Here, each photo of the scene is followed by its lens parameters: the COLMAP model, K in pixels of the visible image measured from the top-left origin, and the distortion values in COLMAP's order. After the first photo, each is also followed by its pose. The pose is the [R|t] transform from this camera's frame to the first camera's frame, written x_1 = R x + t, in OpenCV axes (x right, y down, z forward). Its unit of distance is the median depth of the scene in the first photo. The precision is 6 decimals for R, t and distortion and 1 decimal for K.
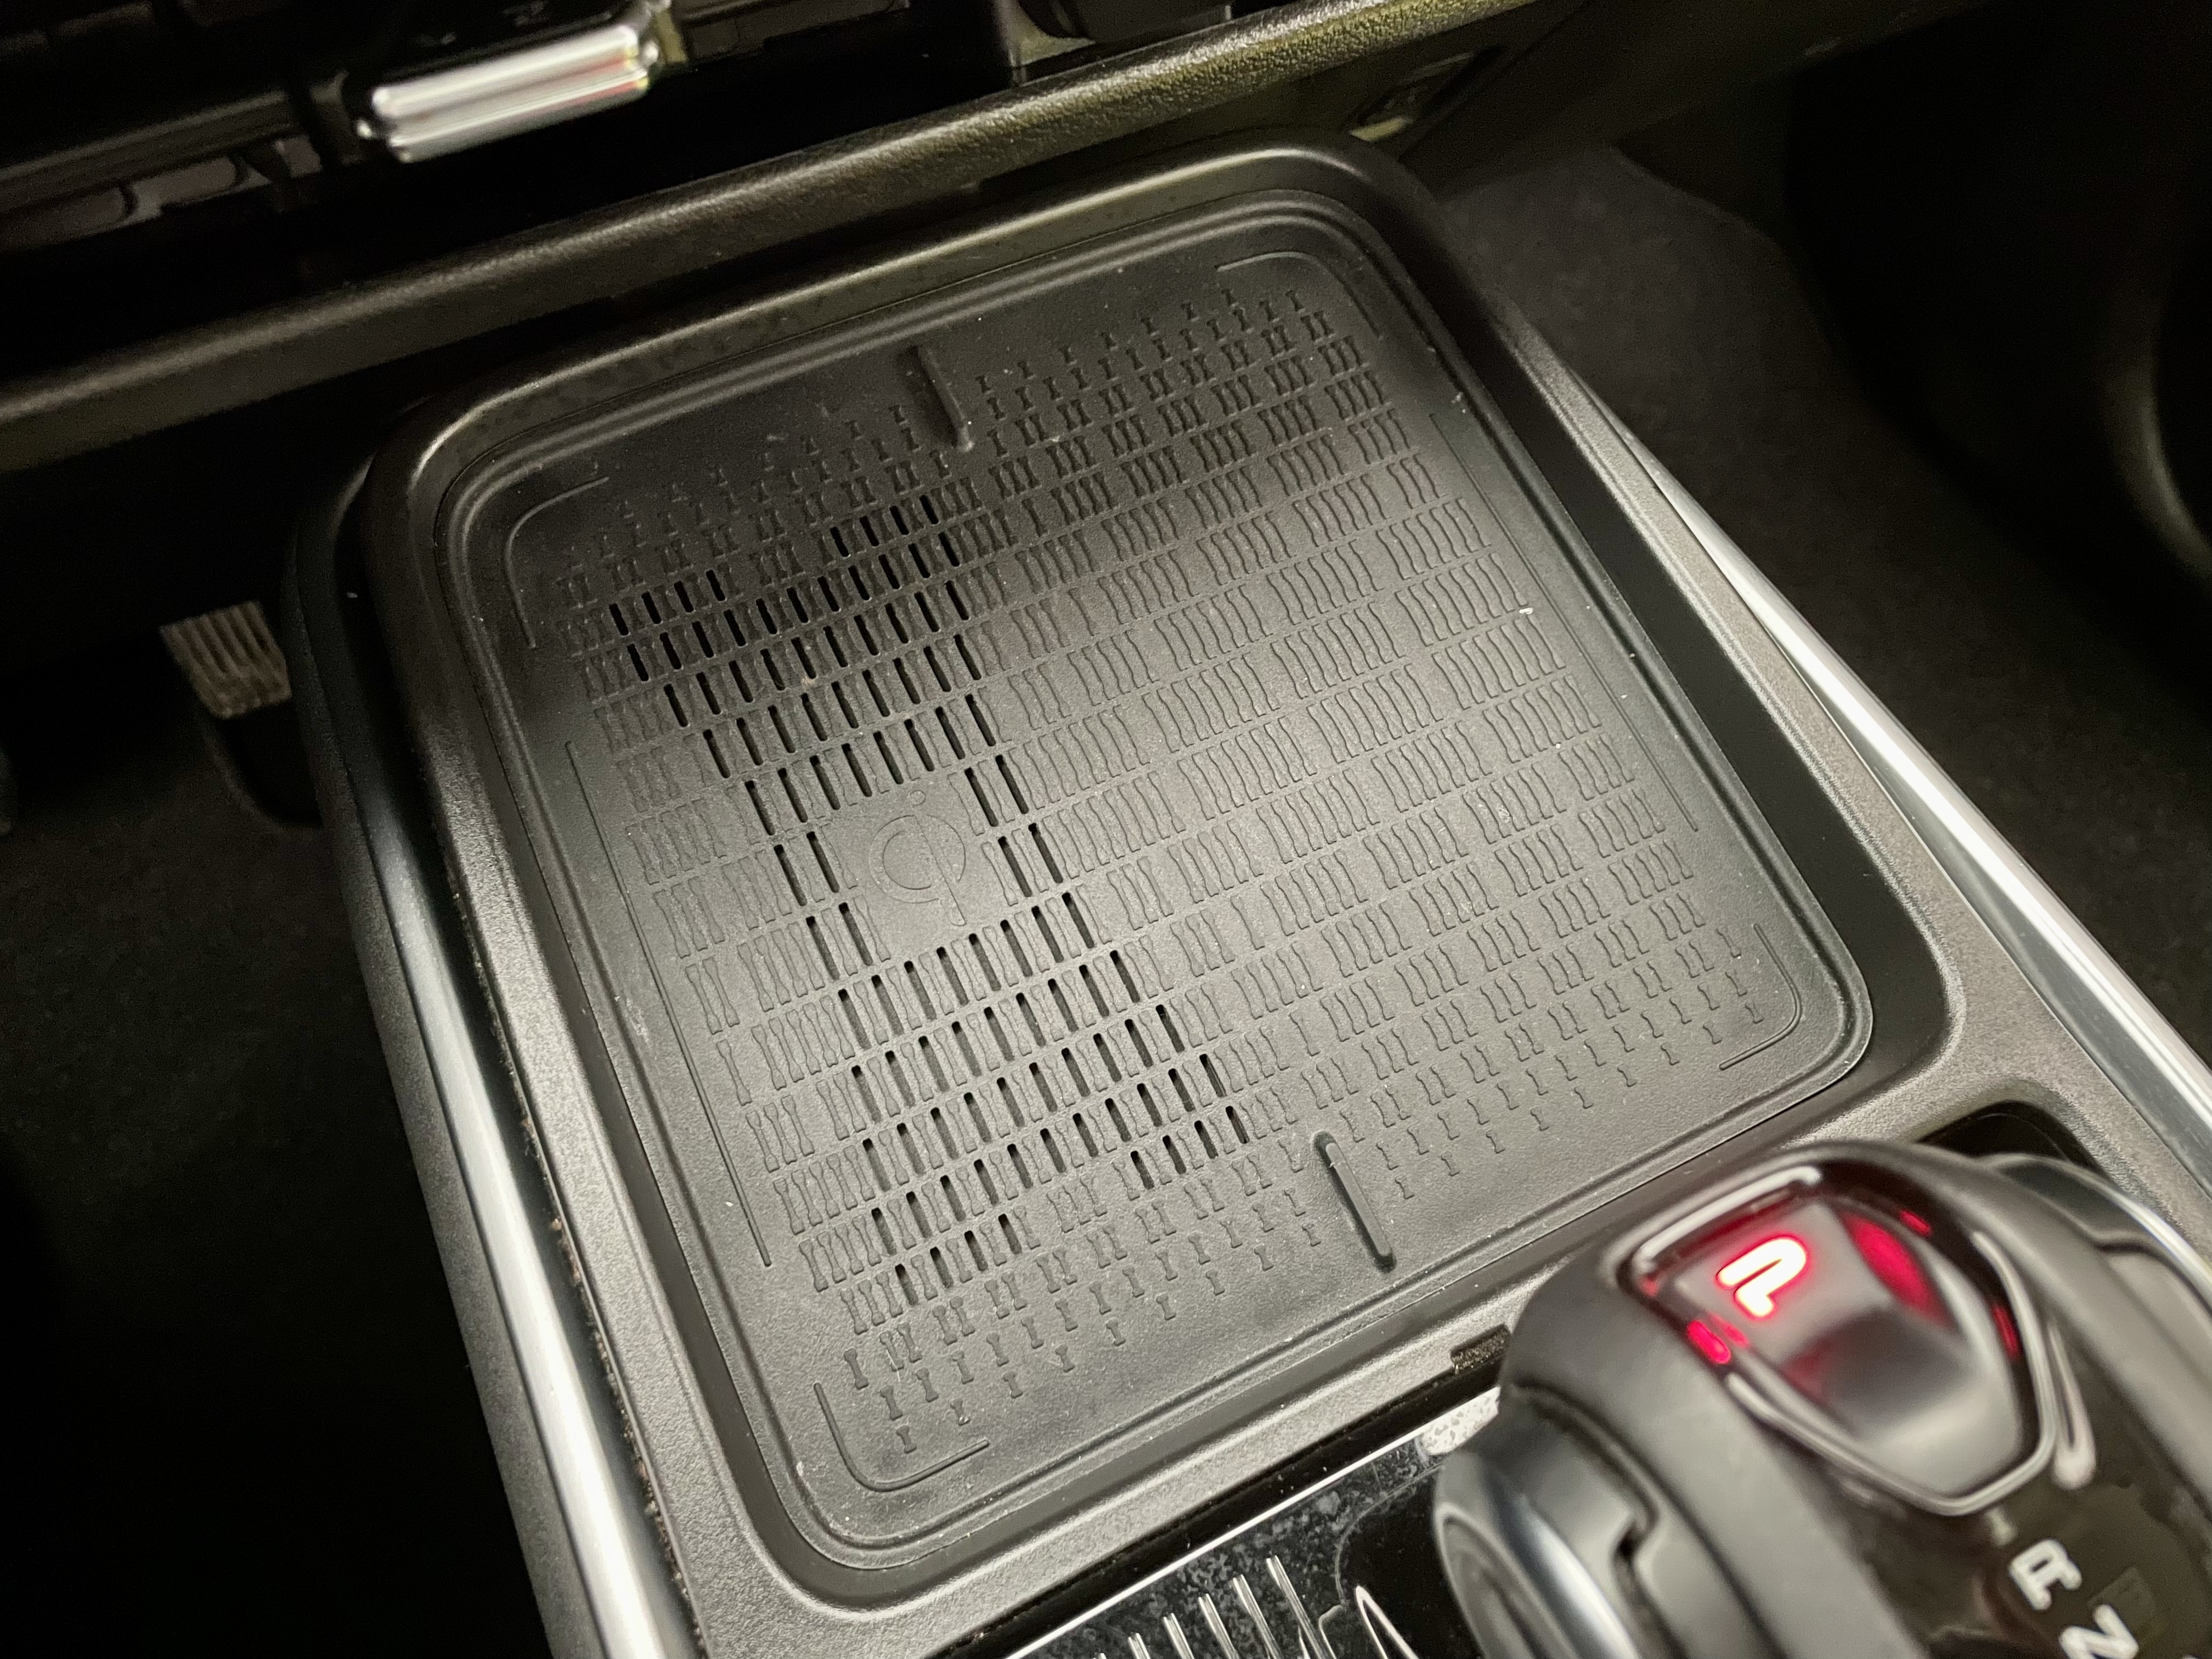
lens RADIAL K [[1694.7, 0, 1126.4], [0, 1694.7, 847.3], [0, 0, 1]] dist [0.097795, -0.119171]
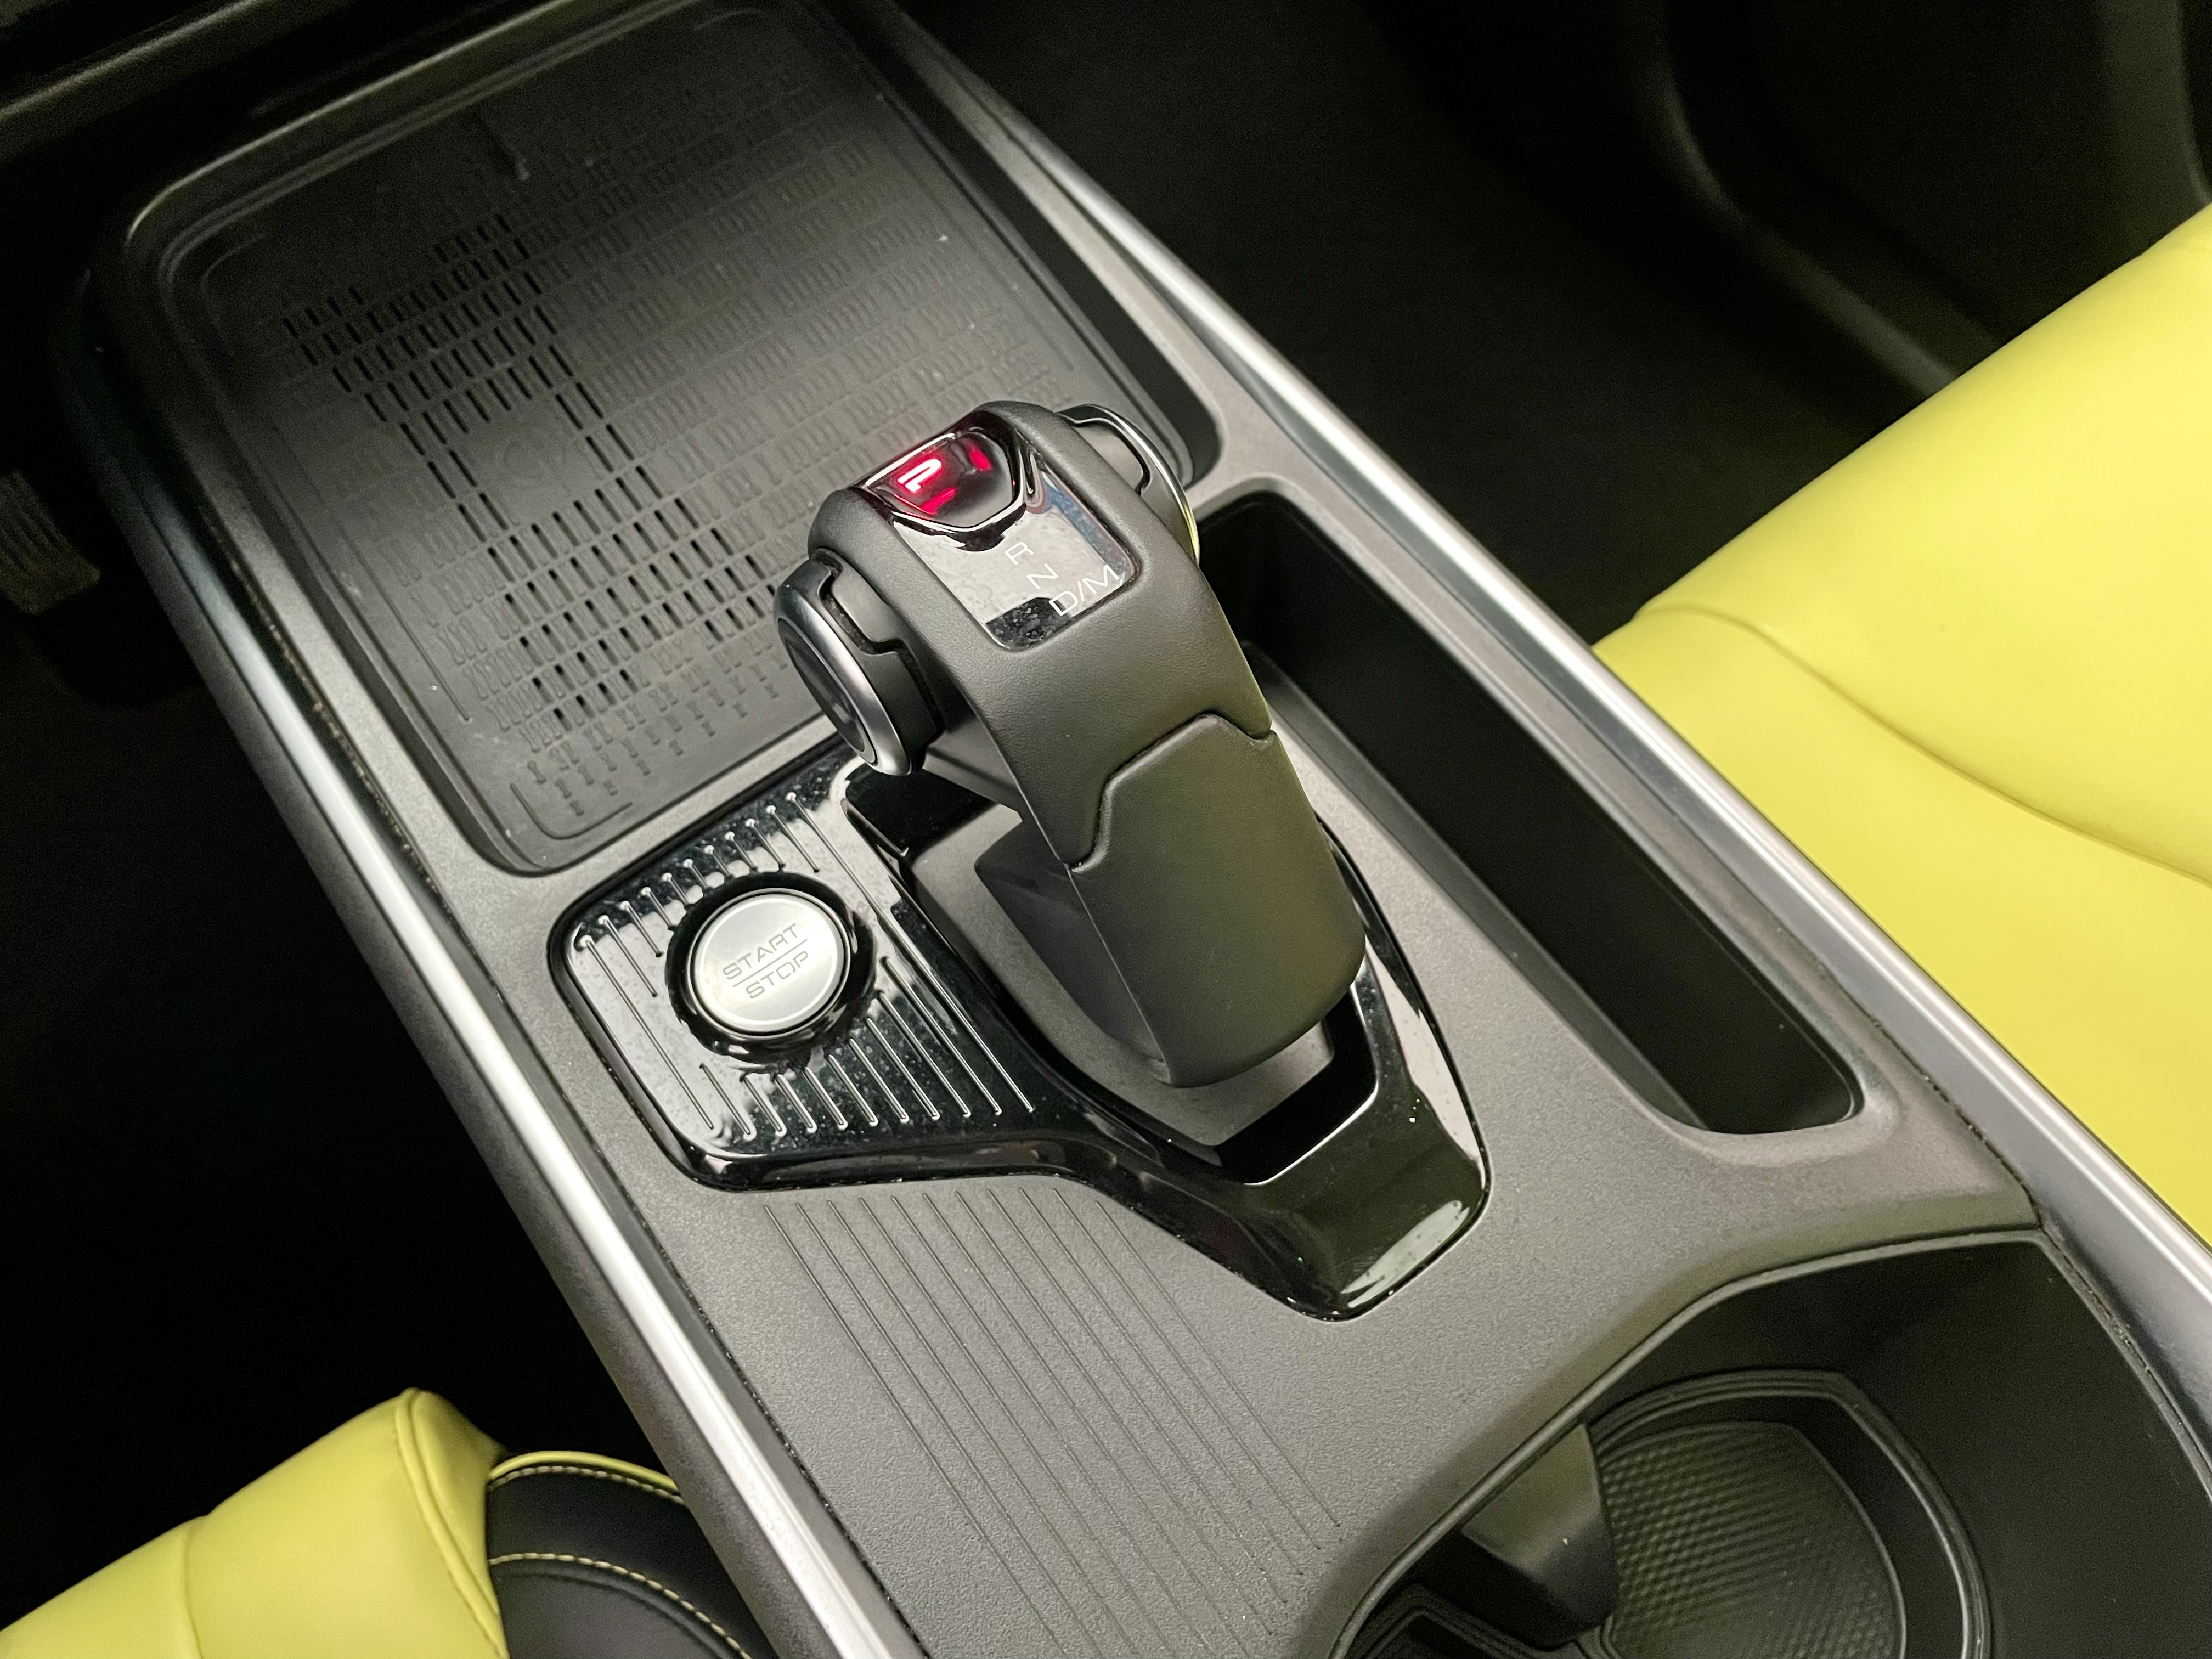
lens RADIAL K [[1694.7, 0, 1118.2], [0, 1694.7, 818.6], [0, 0, 1]] dist [0.097795, -0.119171]
pose [[0.983393, -0.170410, 0.062434, 0.224398], [0.166701, 0.984151, 0.060486, 0.301874], [-0.071752, -0.049073, 0.996215, -0.506434]]
